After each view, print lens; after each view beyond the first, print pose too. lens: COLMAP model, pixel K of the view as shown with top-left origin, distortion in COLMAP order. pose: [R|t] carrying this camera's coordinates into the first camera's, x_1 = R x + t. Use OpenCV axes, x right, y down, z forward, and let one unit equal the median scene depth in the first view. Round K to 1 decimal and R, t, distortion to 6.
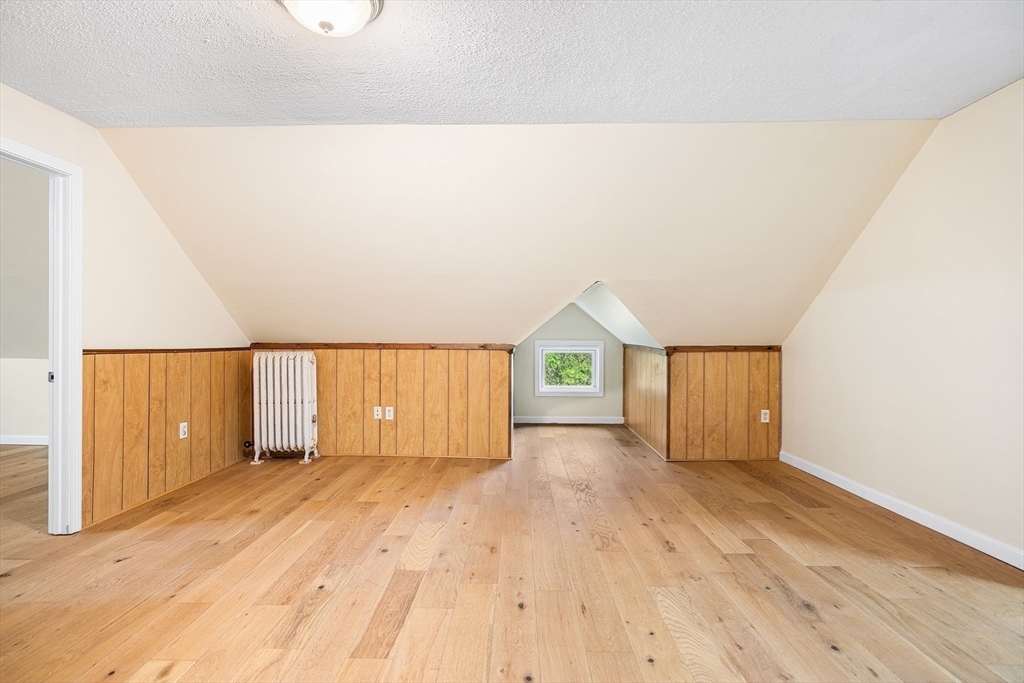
lens RADIAL K [[472.2, 0, 509.0], [0, 472.2, 338.9], [0, 0, 1]] dist [-0.002442, -0.000349]
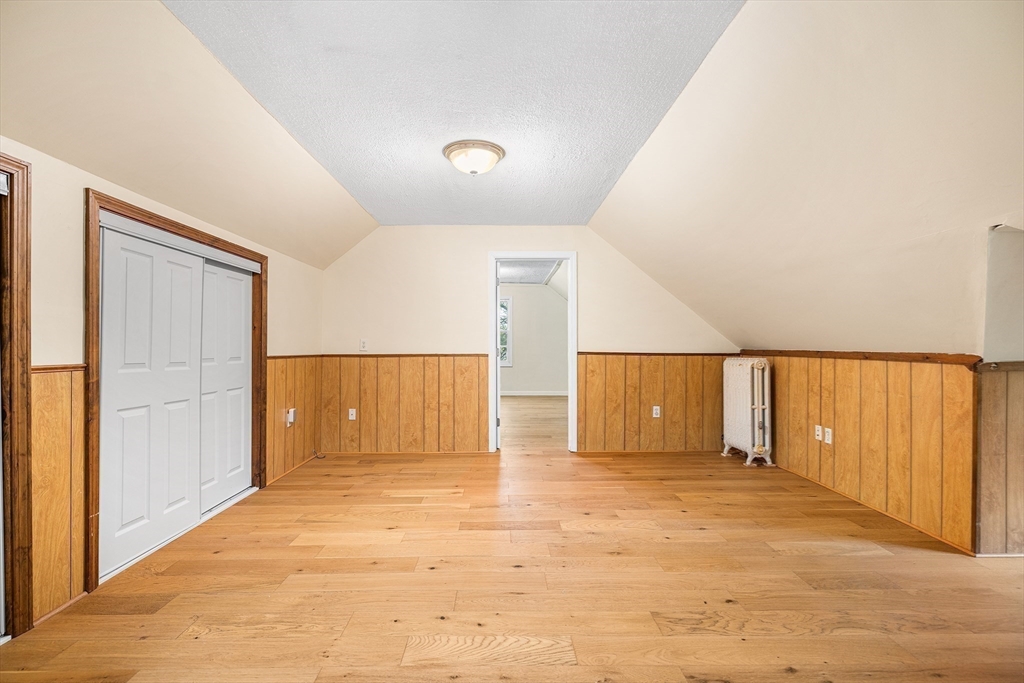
lens RADIAL K [[472.2, 0, 508.7], [0, 472.2, 346.3], [0, 0, 1]] dist [-0.002442, -0.000349]
pose [[0.037831, -0.000107, -0.999284, 0.613610], [0.001207, 0.999999, -0.000061, 0.000799], [0.999283, -0.001204, 0.037831, 0.462593]]
